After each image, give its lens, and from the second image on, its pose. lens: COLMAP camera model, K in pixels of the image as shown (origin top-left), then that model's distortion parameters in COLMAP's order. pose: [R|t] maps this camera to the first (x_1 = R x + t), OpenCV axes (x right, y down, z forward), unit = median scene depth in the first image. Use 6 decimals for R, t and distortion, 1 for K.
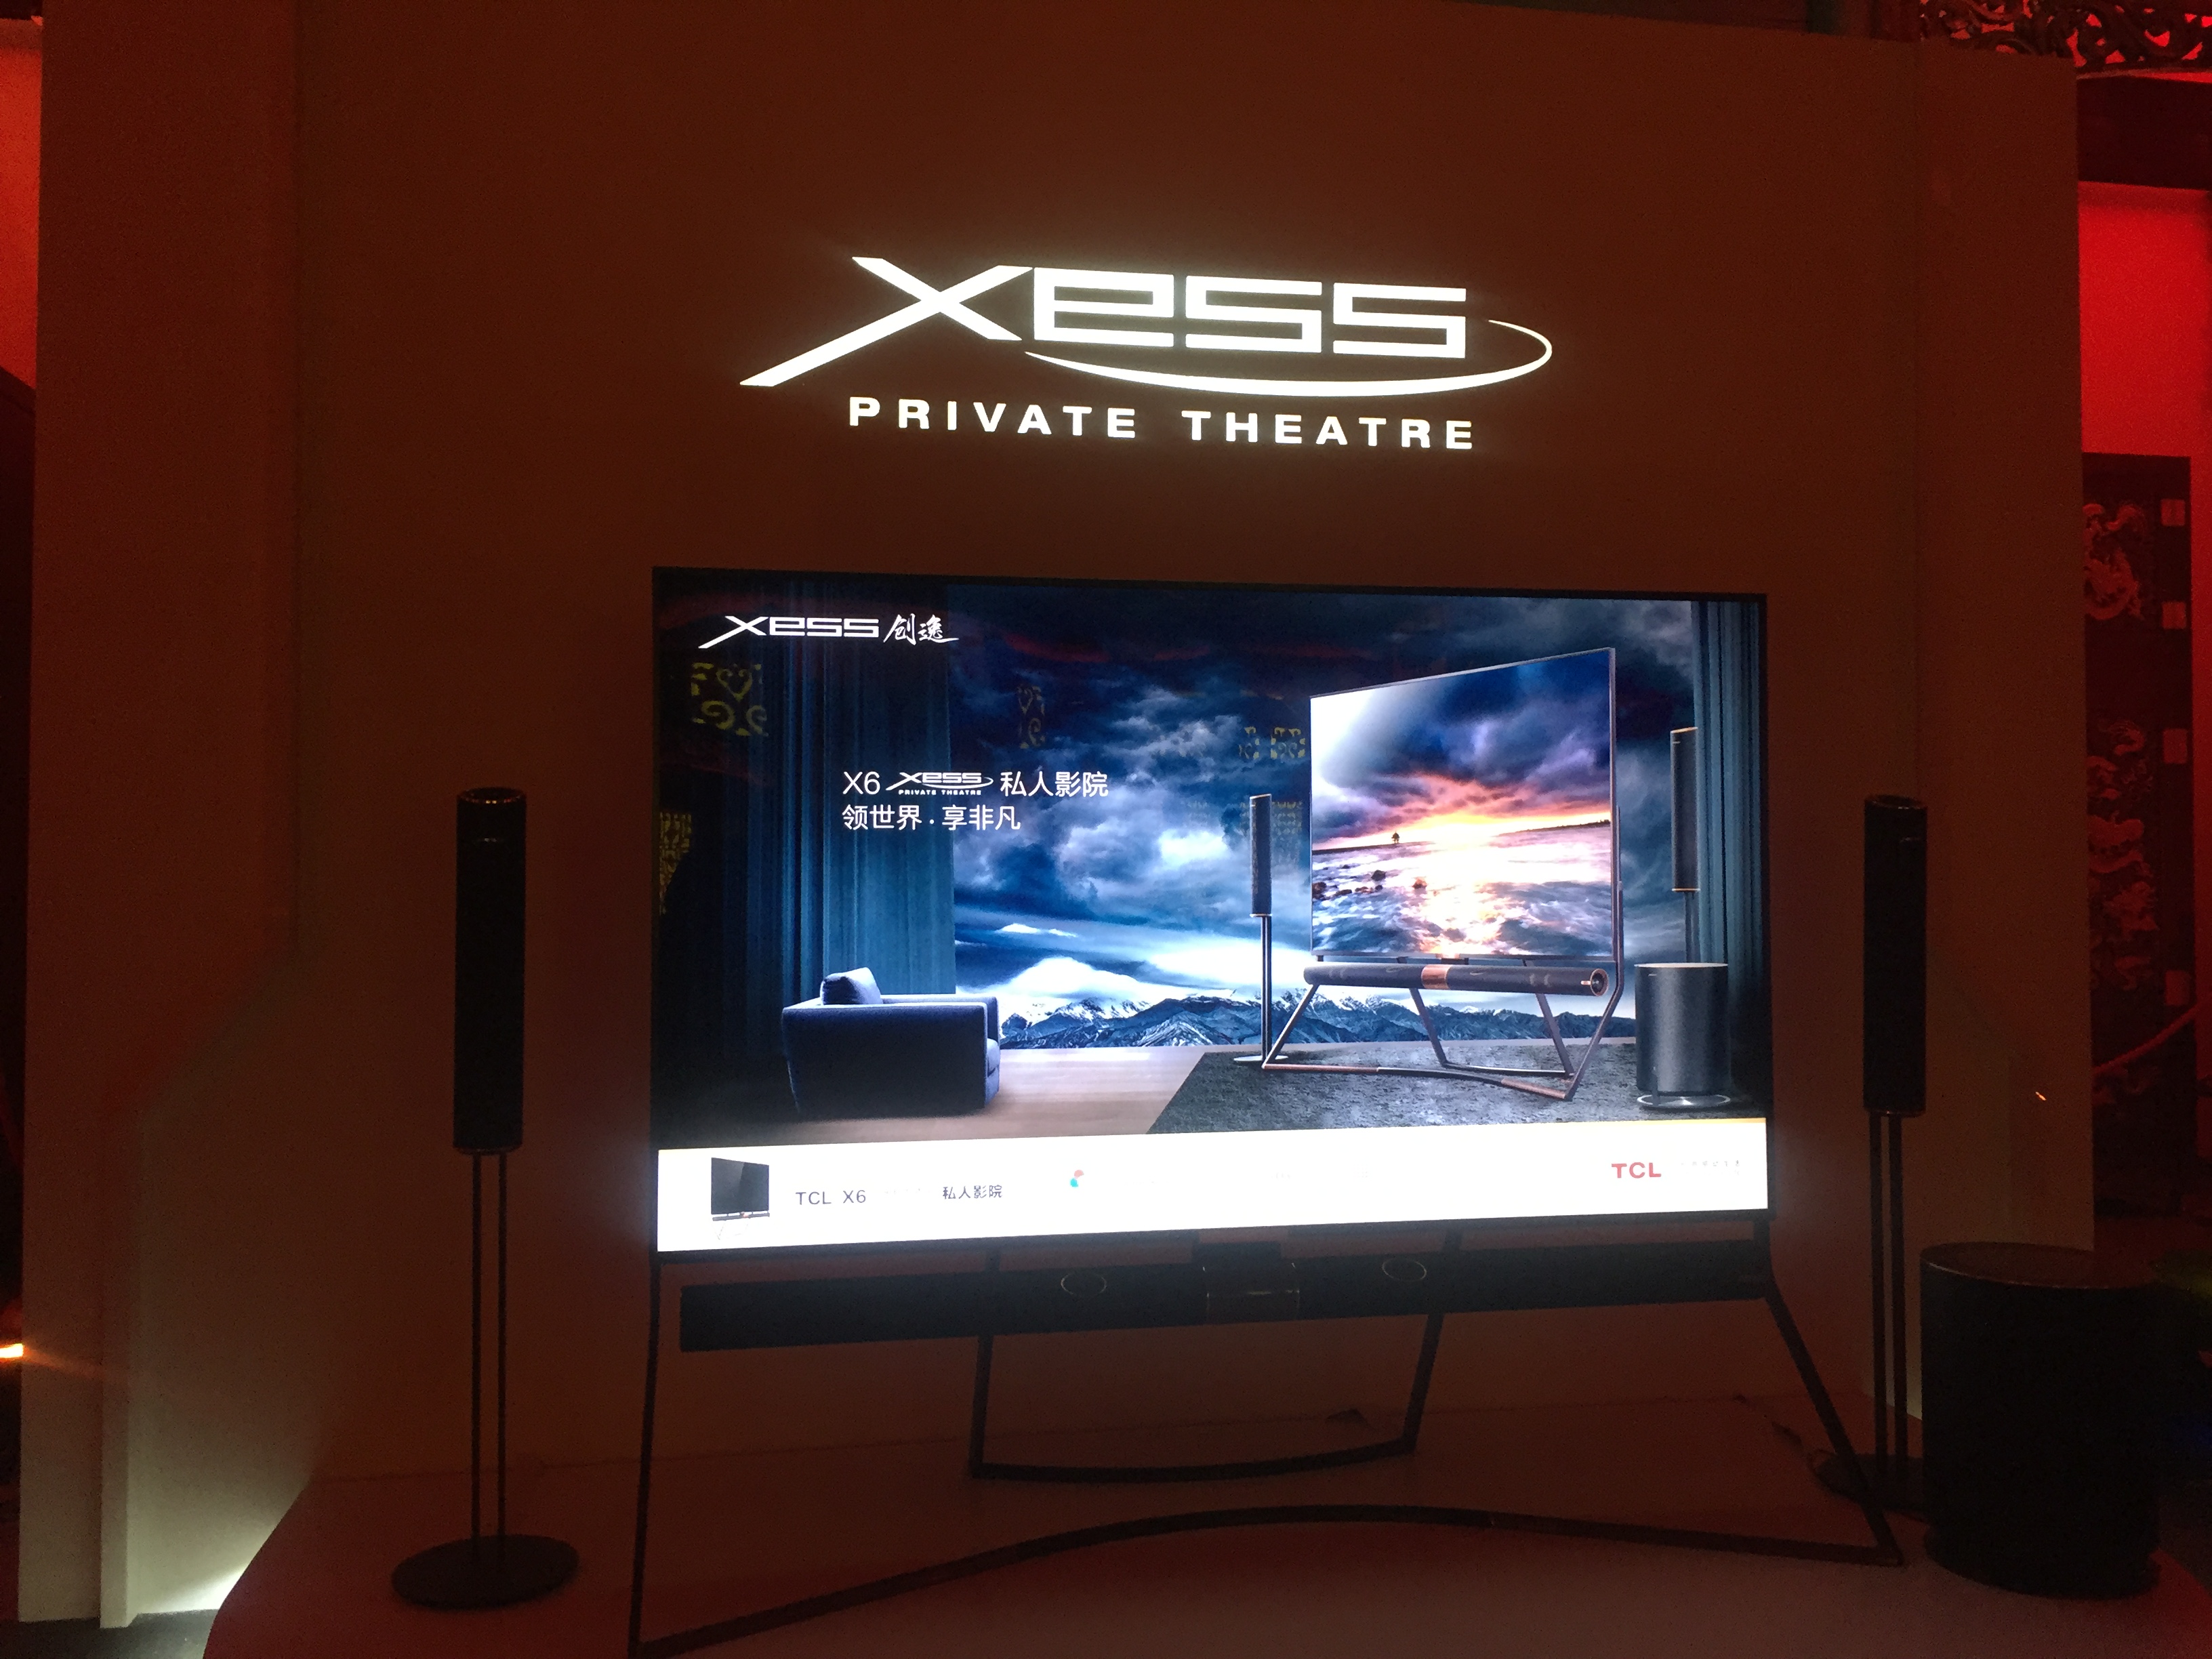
lens RADIAL K [[1875.1, 0, 1106.0], [0, 1875.1, 829.5], [0, 0, 1]] dist [0.053000, -0.007194]
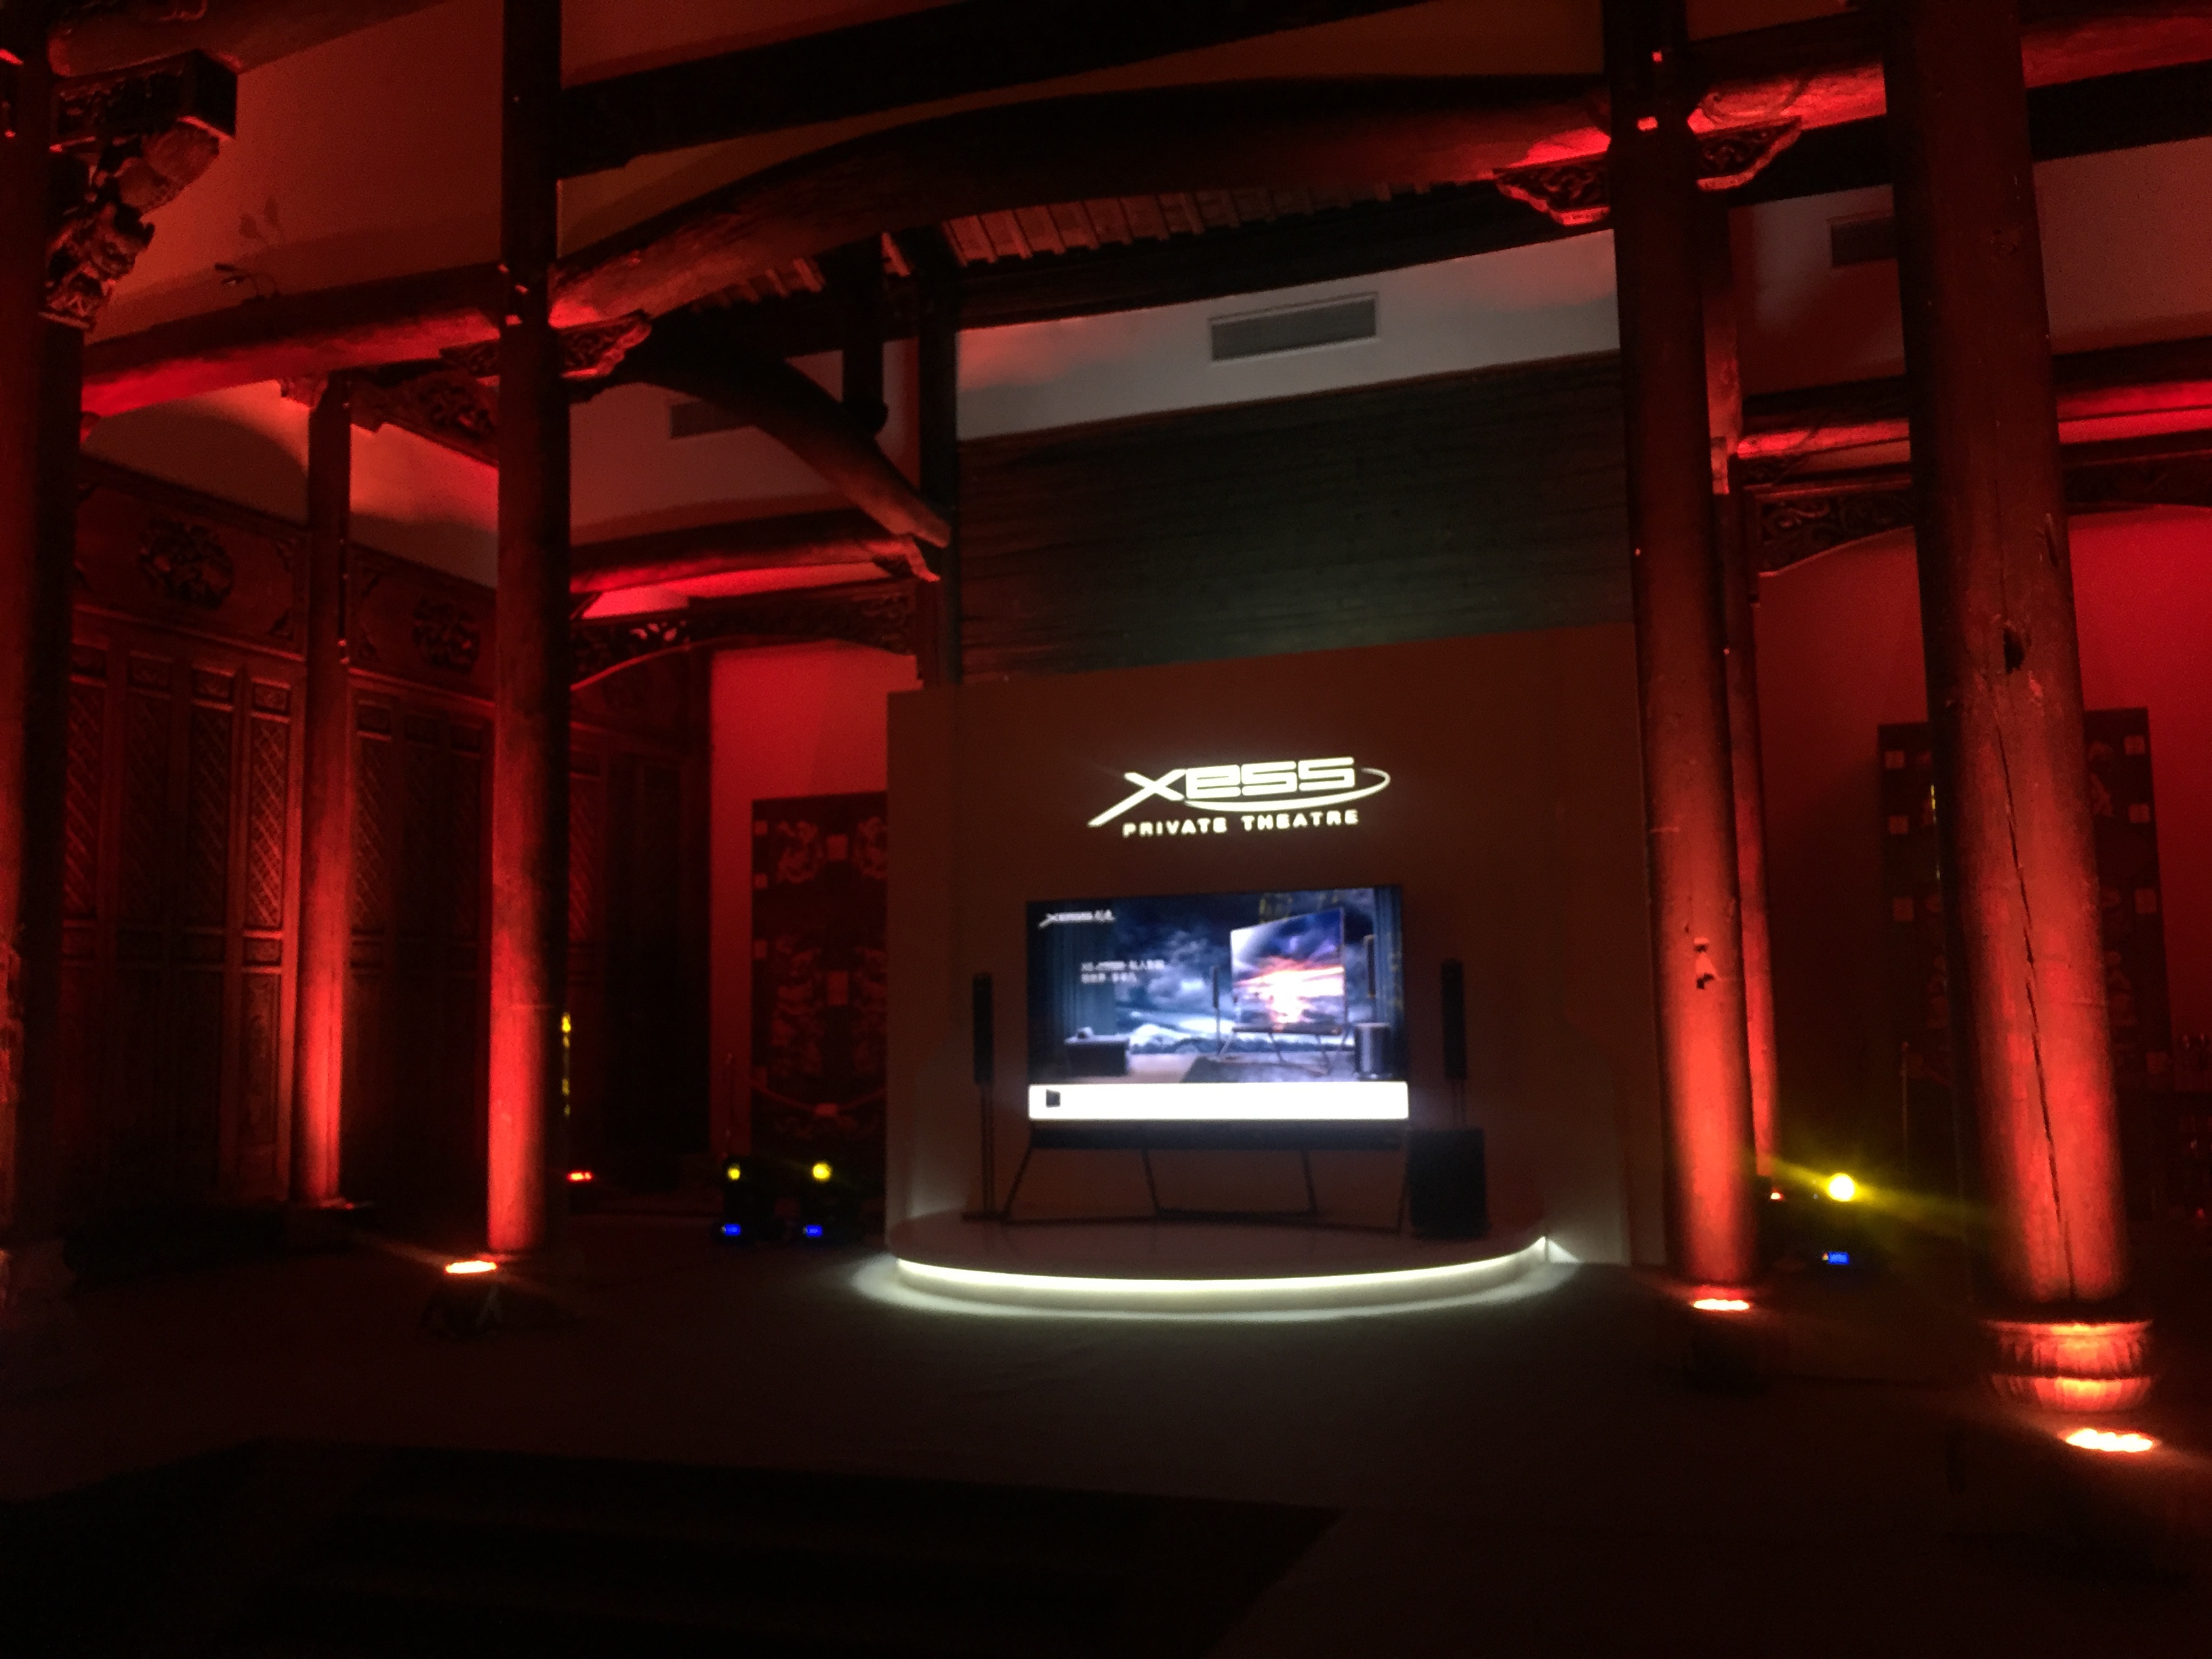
lens RADIAL K [[1875.1, 0, 1106.0], [0, 1875.1, 829.5], [0, 0, 1]] dist [0.053000, -0.007194]
pose [[0.854456, -0.069264, -0.514886, 1.413562], [0.026091, 0.995543, -0.090626, 0.028080], [0.518868, 0.064002, 0.852455, -1.527869]]
